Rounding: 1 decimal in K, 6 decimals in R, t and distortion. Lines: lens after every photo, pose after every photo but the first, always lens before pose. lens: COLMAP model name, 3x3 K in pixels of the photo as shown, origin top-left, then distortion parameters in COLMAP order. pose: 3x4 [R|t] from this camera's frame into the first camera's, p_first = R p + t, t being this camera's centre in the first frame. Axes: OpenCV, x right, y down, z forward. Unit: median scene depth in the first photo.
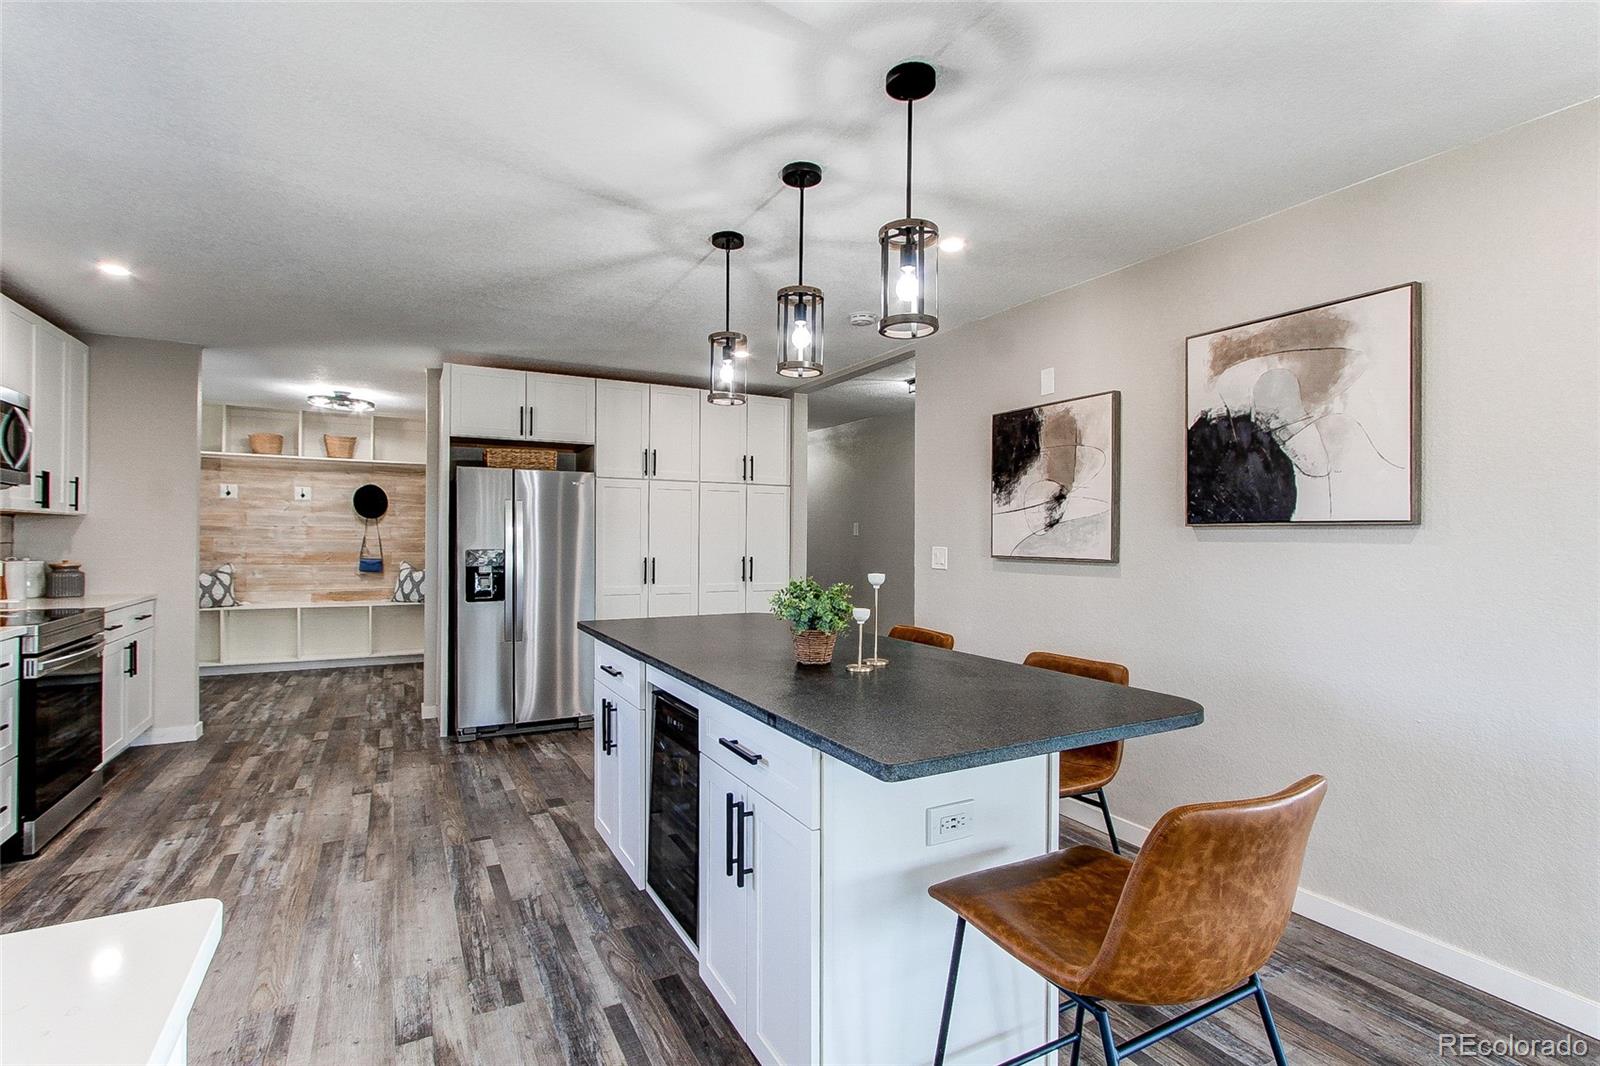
lens RADIAL K [[746.4, 0, 790.2], [0, 746.4, 534.6], [0, 0, 1]] dist [-0.000055, 0.001038]
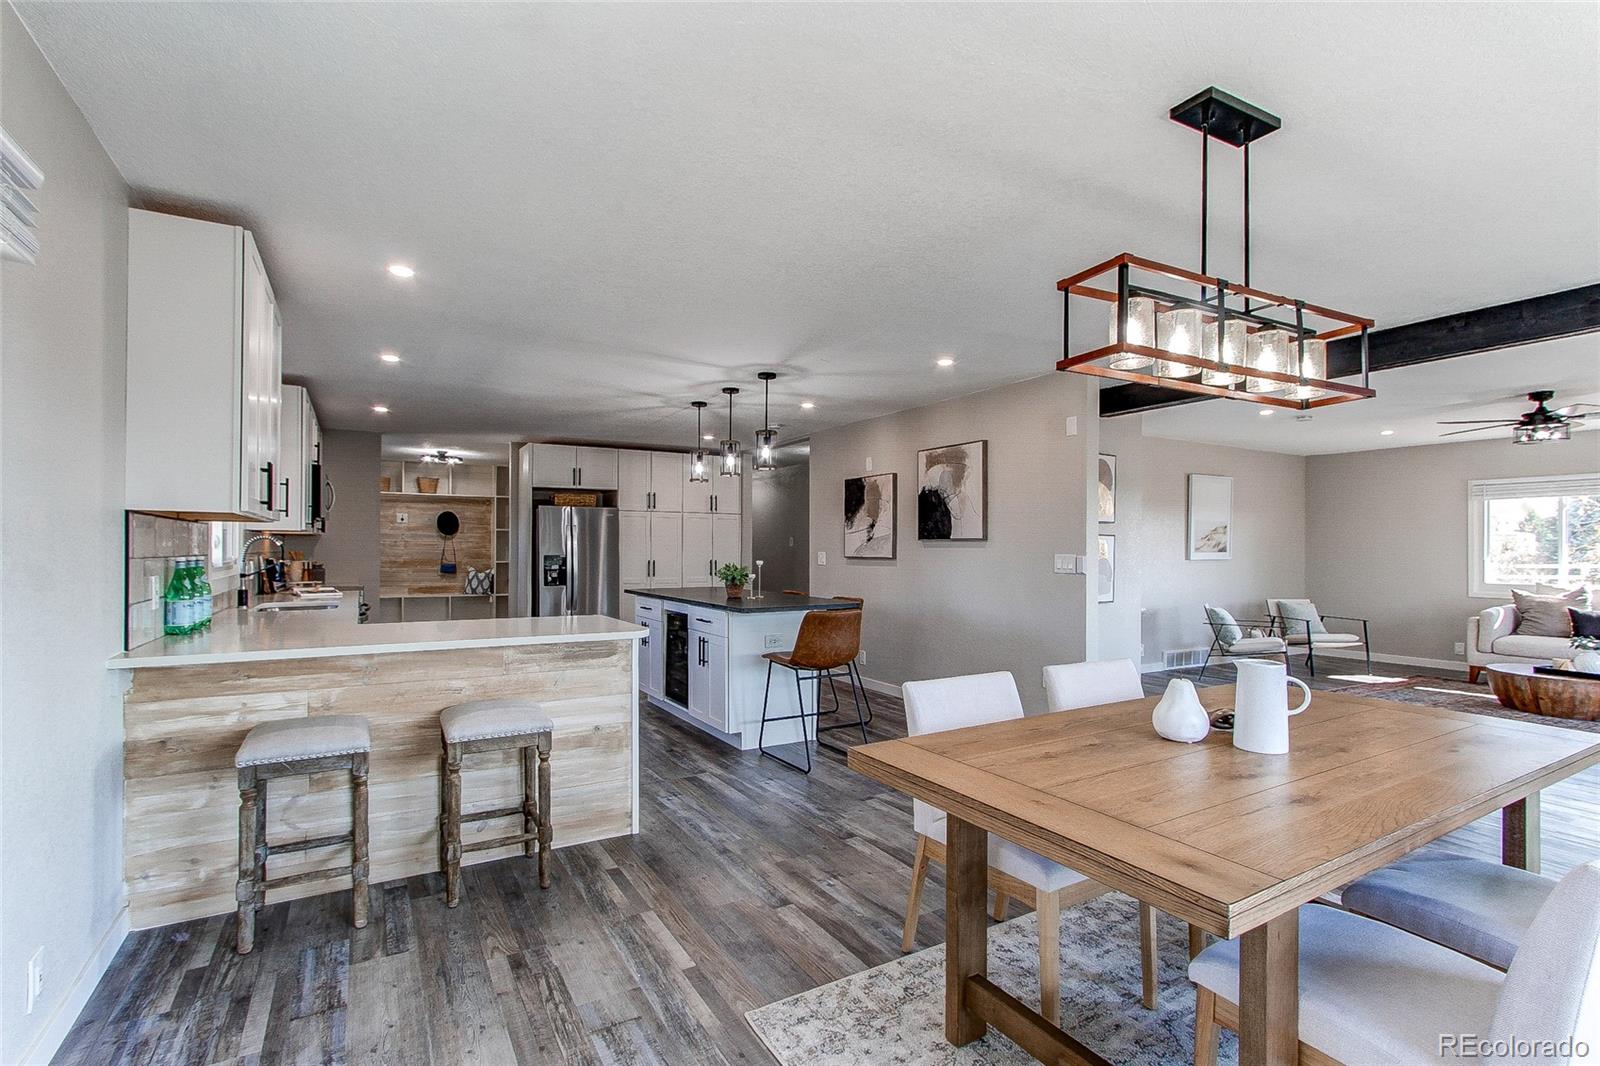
lens RADIAL K [[743.6, 0, 790.5], [0, 743.6, 545.3], [0, 0, 1]] dist [0.000342, 0.000274]
pose [[0.999429, -0.003287, 0.033620, 0.083078], [0.003337, 0.999993, -0.001412, 0.002909], [-0.033615, 0.001524, 0.999434, -0.899577]]
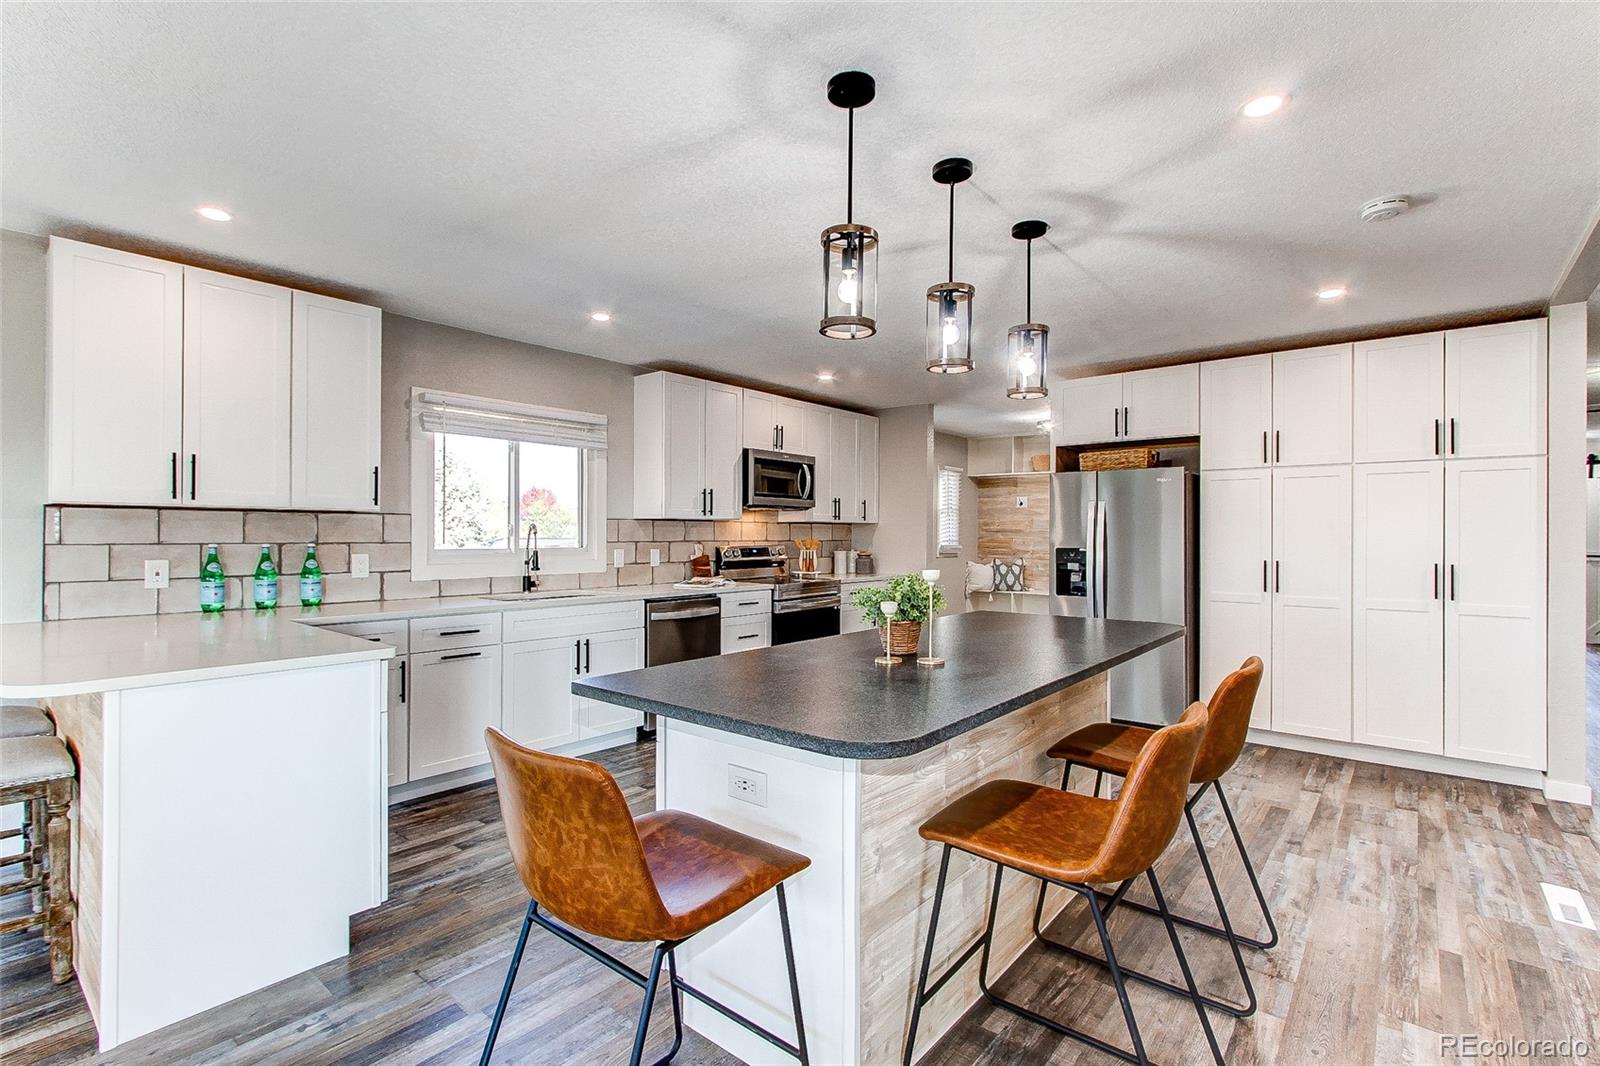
lens RADIAL K [[746.4, 0, 790.2], [0, 746.4, 534.6], [0, 0, 1]] dist [-0.000055, 0.001038]
pose [[0.369380, -0.005544, -0.929262, 0.584826], [0.001965, 0.999985, -0.005185, 0.007333], [0.929276, 0.000090, 0.369385, 0.289992]]
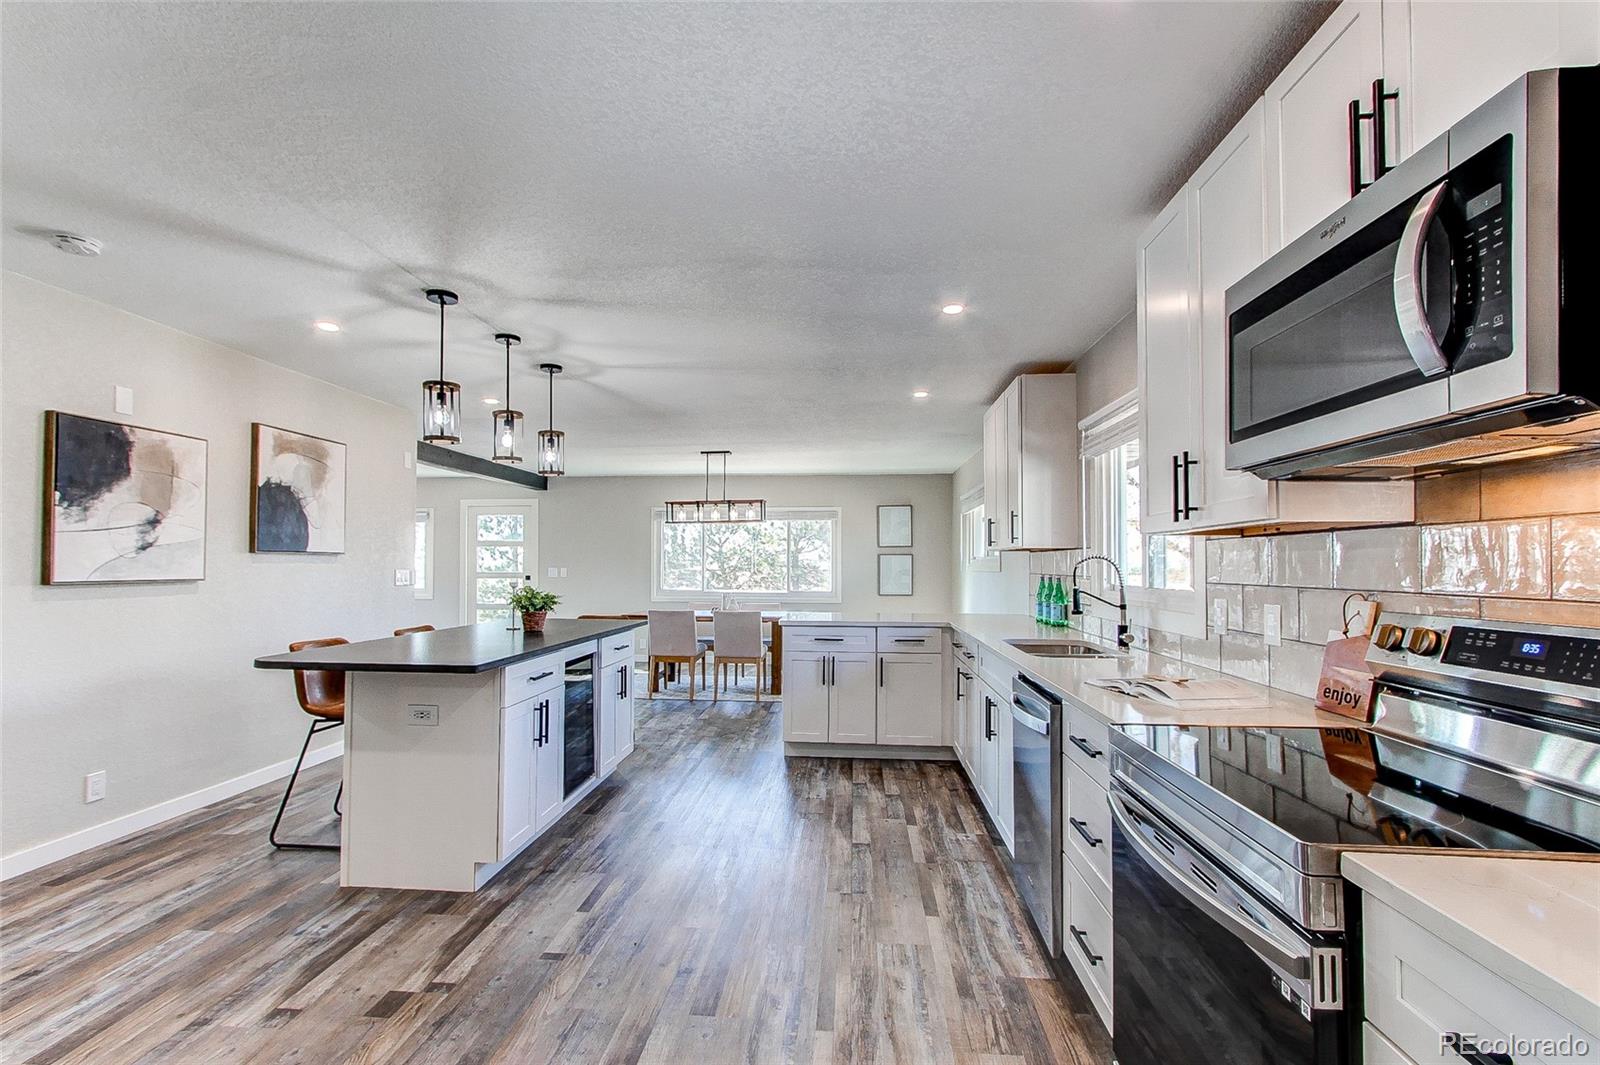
lens RADIAL K [[726.6, 0, 781.4], [0, 726.6, 547.3], [0, 0, 1]] dist [-0.002806, -0.000335]
pose [[-0.832806, 0.003693, 0.553552, -0.911780], [-0.011013, 0.999669, -0.023237, -0.000539], [-0.553455, -0.025448, -0.832490, 1.334296]]
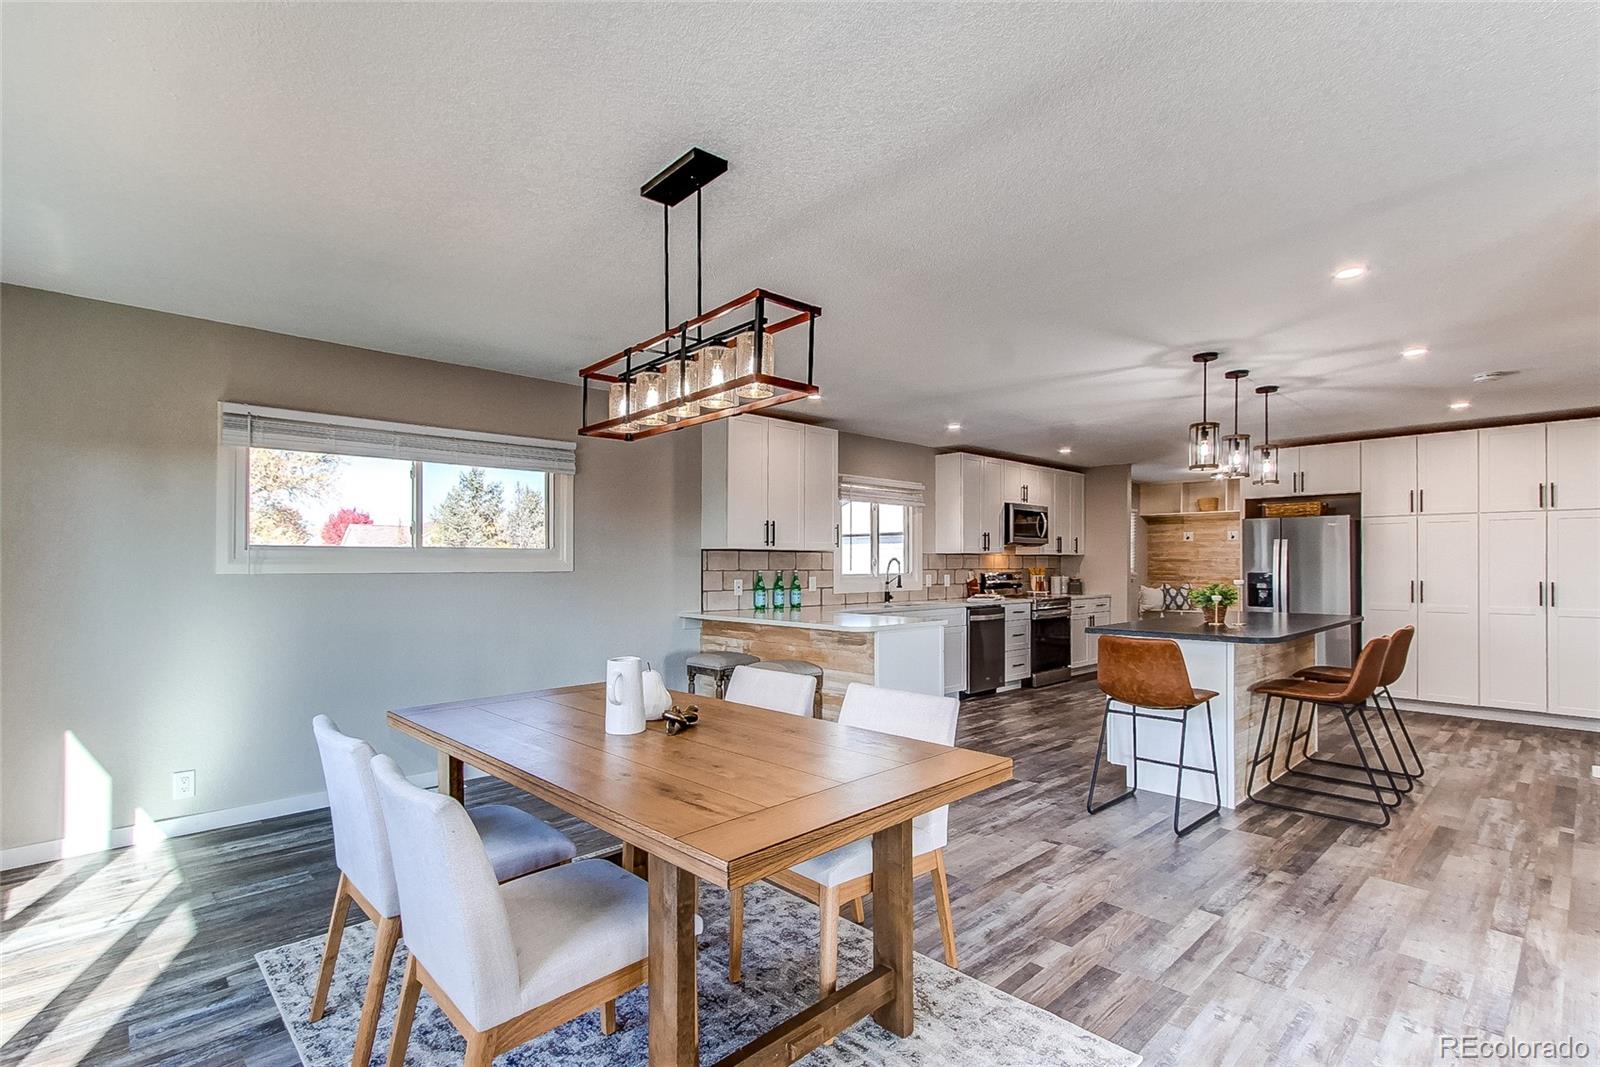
lens RADIAL K [[754.3, 0, 787.8], [0, 754.3, 562.7], [0, 0, 1]] dist [0.002837, 0.000745]
pose [[0.258141, -0.009865, -0.966057, 1.079751], [0.005622, 0.999946, -0.008709, 0.010287], [0.966091, -0.003183, 0.258182, -0.421154]]
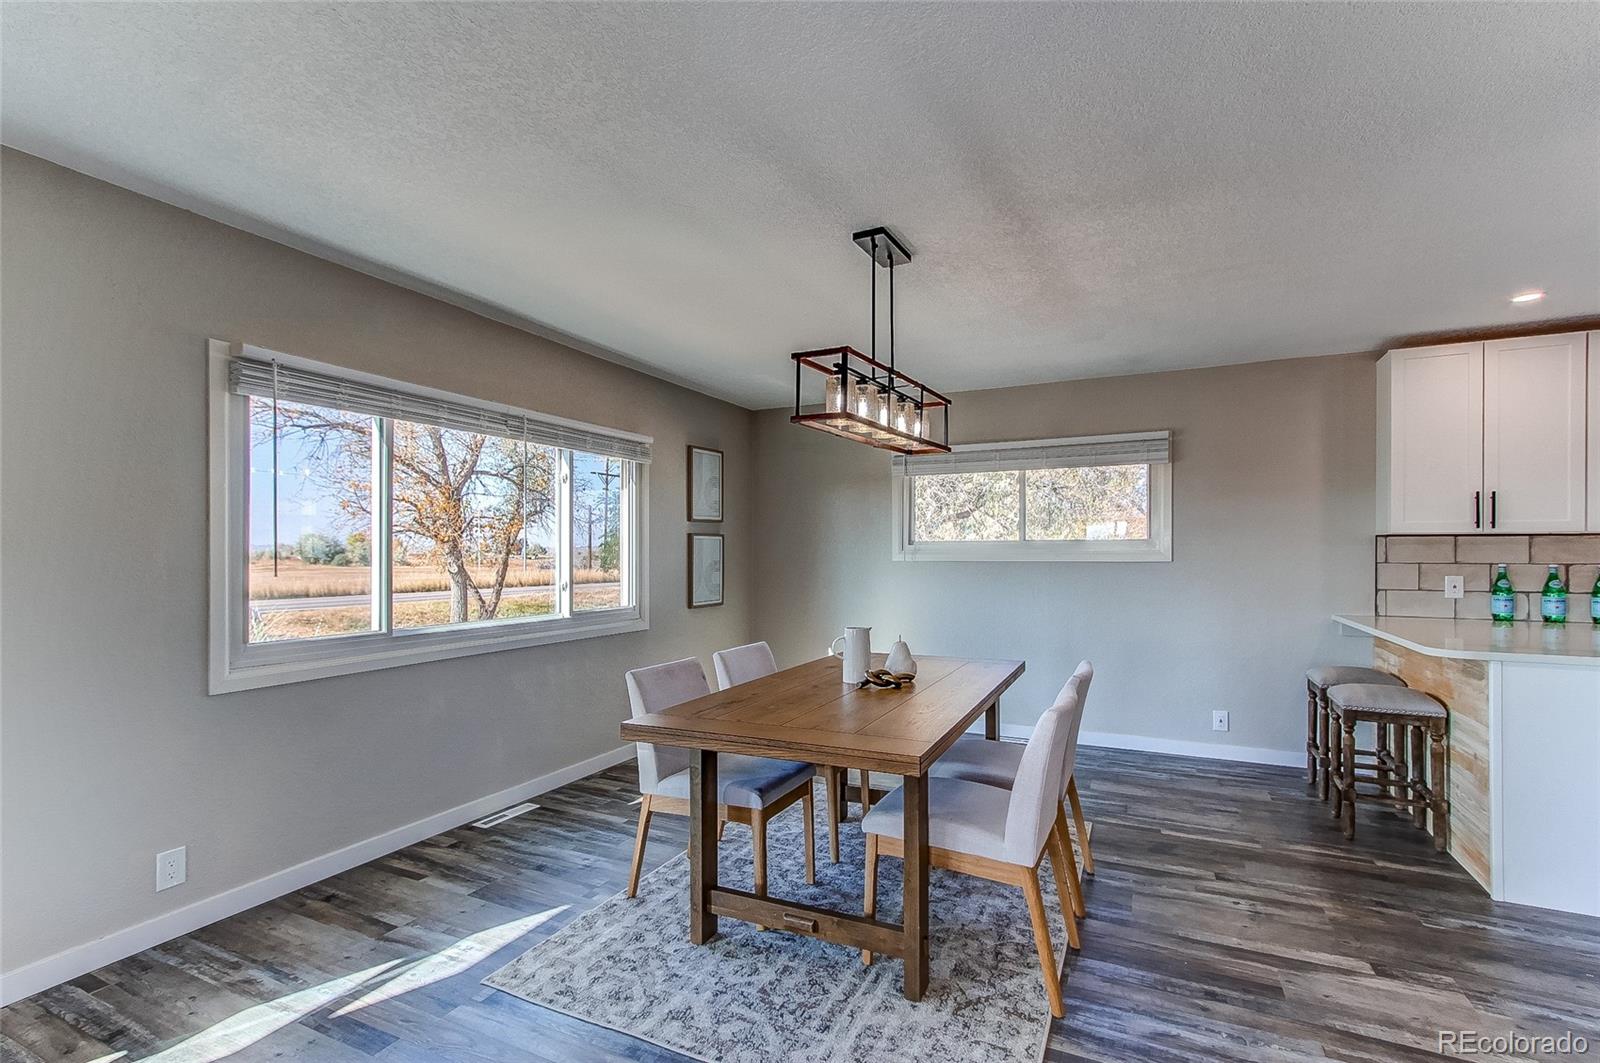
lens RADIAL K [[739.2, 0, 785.6], [0, 739.2, 553.3], [0, 0, 1]] dist [-0.000450, 0.000234]
pose [[-0.814622, -0.006165, -0.579960, 0.976960], [-0.003273, 0.999976, -0.006032, 0.007023], [0.579983, -0.003016, -0.814623, 0.242297]]
